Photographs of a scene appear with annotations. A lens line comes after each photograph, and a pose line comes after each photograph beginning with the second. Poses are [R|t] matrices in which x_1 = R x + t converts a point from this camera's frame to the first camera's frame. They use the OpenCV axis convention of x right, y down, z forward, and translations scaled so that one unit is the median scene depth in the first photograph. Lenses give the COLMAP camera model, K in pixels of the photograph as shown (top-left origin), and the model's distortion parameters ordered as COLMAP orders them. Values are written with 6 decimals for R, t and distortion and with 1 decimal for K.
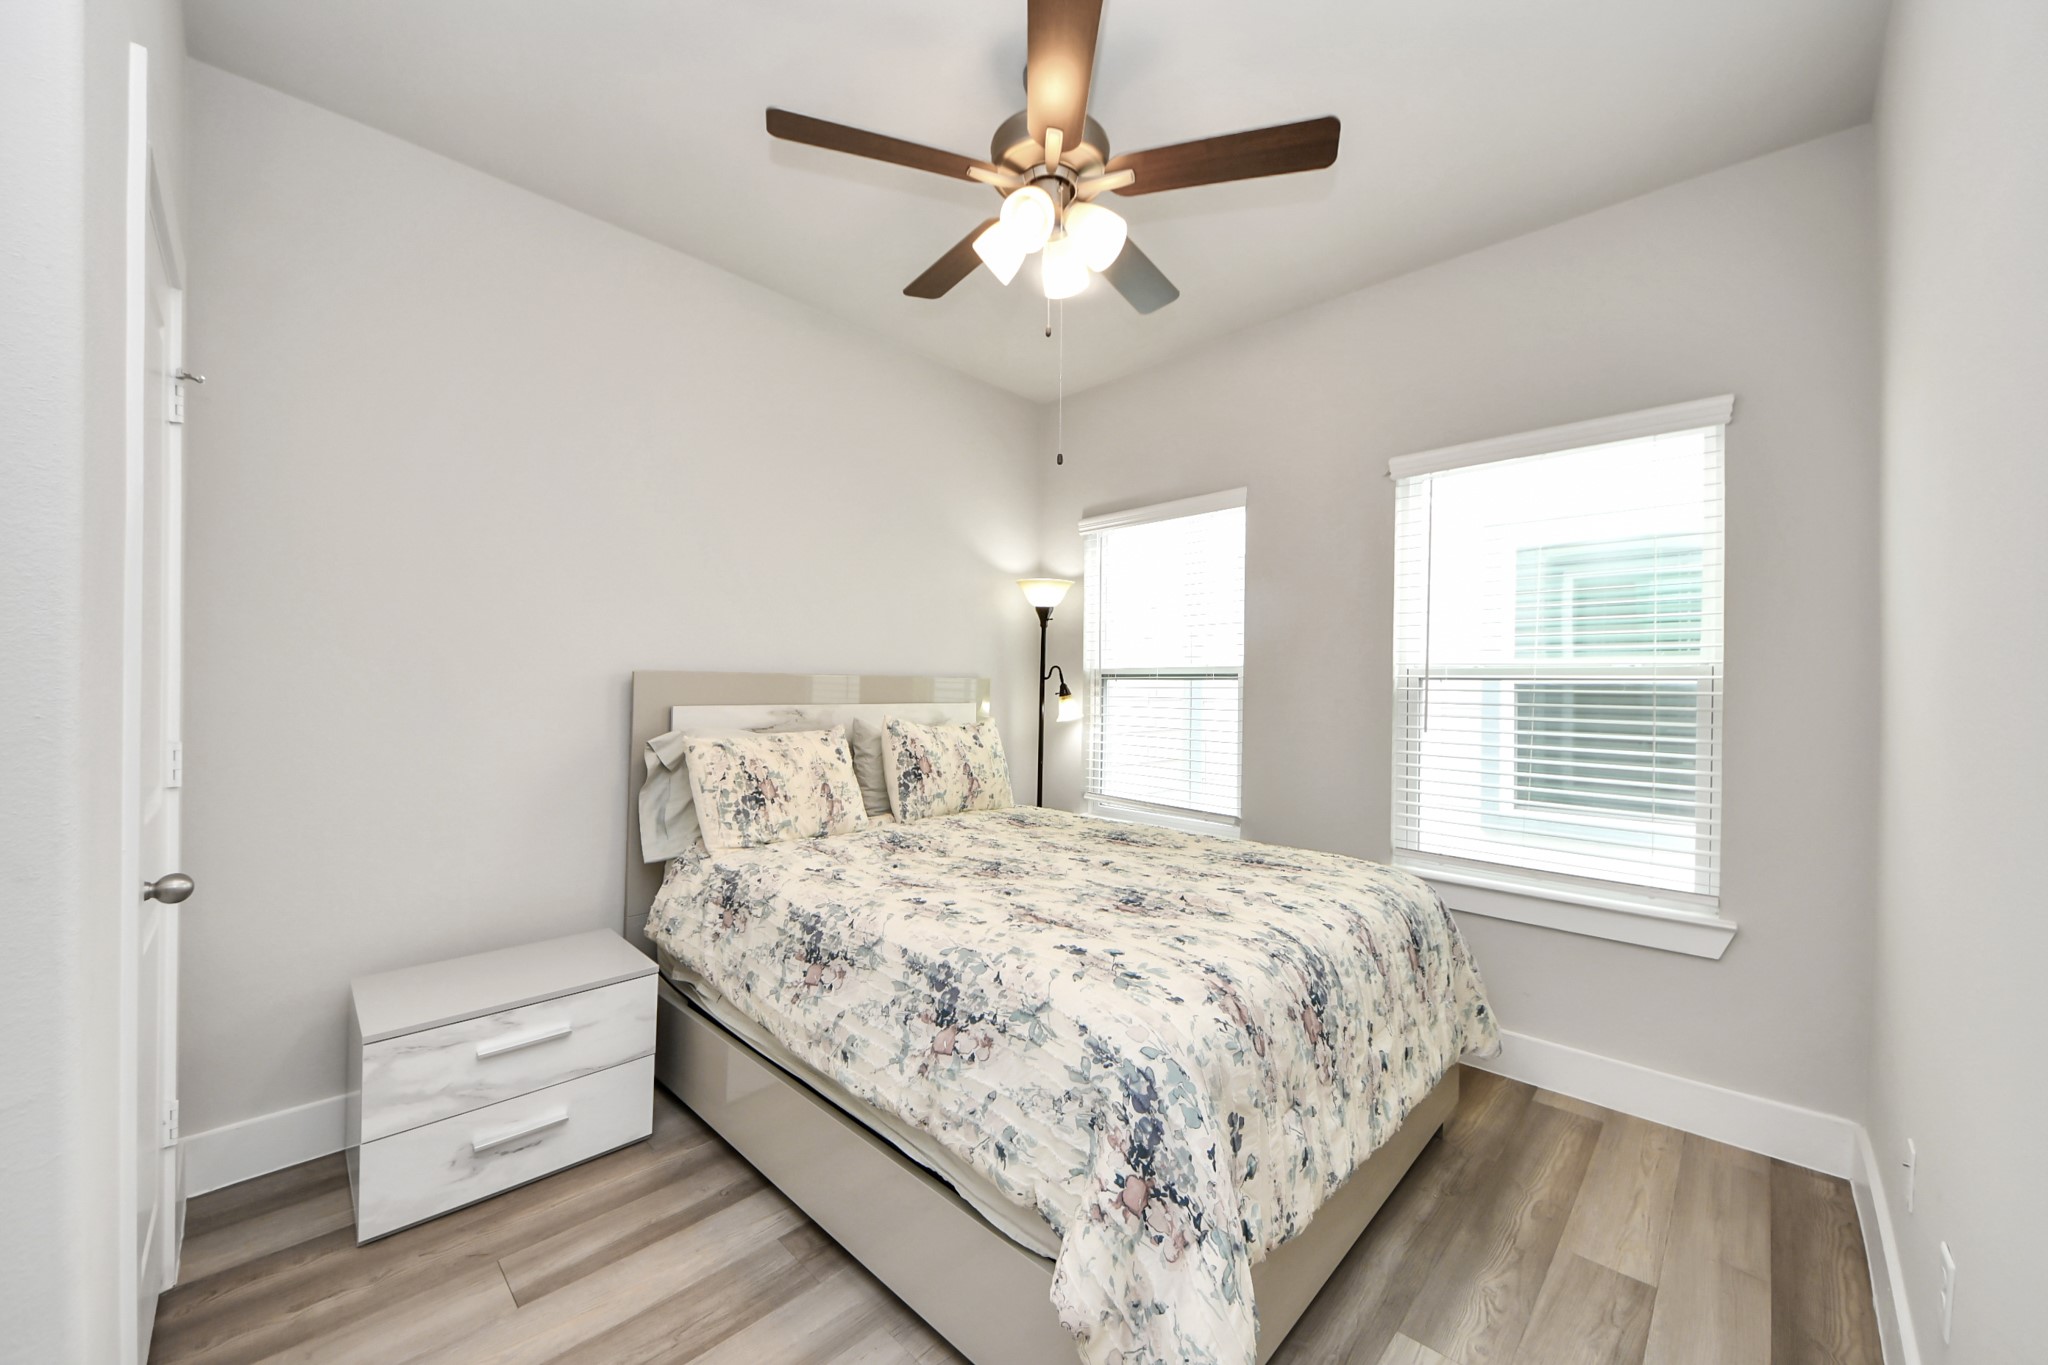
lens RADIAL K [[728.6, 0, 1019.4], [0, 728.6, 682.9], [0, 0, 1]] dist [0.057727, -0.035948]
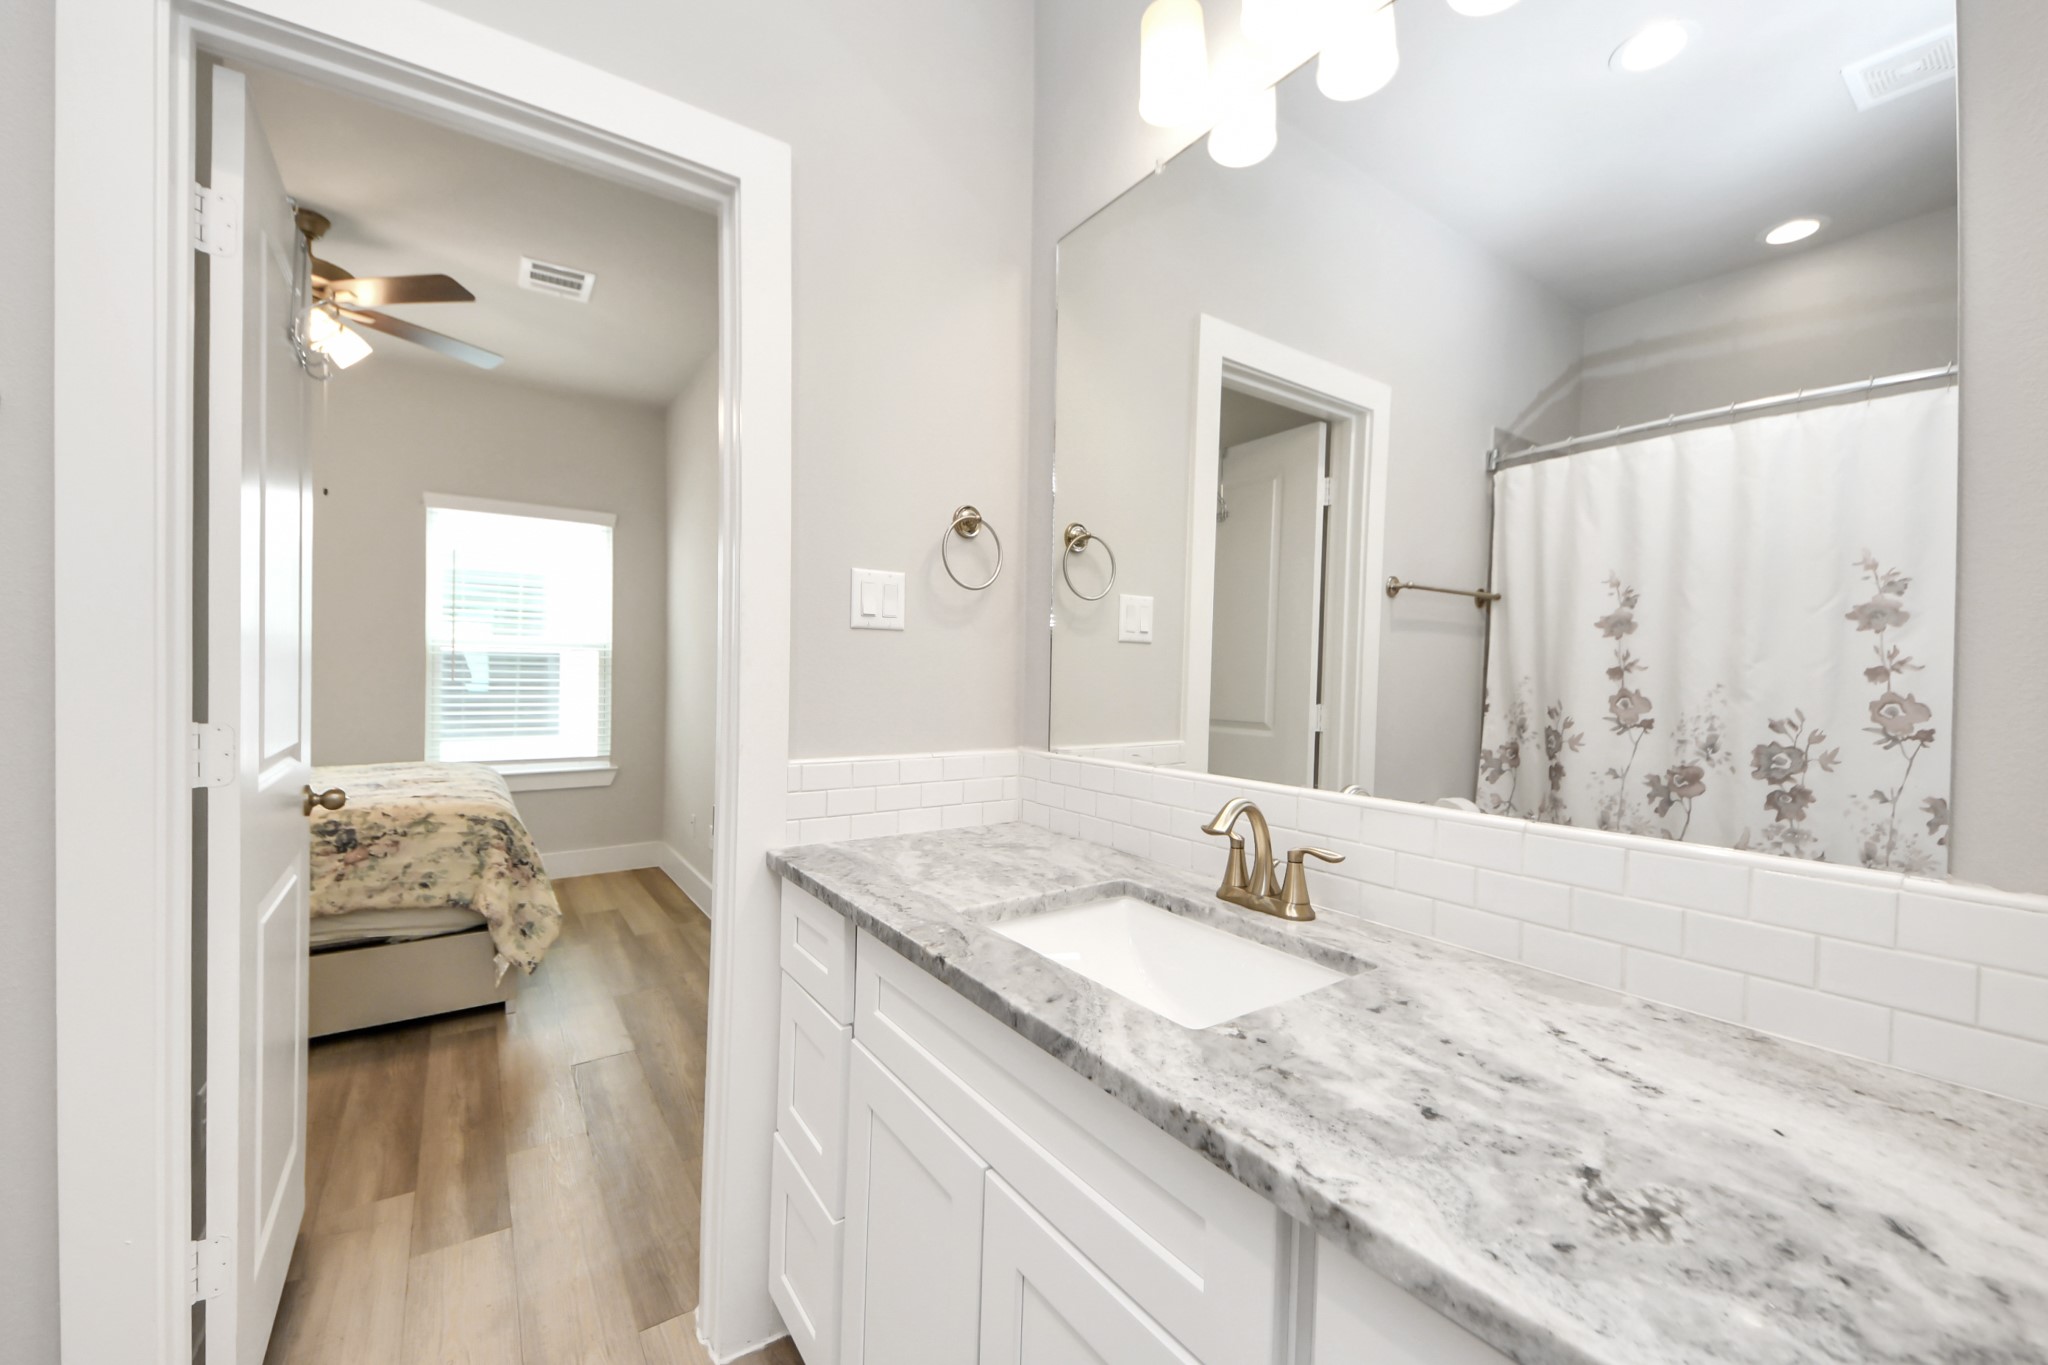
lens RADIAL K [[799.2, 0, 1025.5], [0, 799.2, 660.6], [0, 0, 1]] dist [0.055444, -0.036903]
pose [[0.183789, -0.001121, 0.982965, -1.764778], [-0.010843, 0.999936, 0.003167, 0.012934], [-0.982906, -0.011240, 0.183765, -0.909175]]
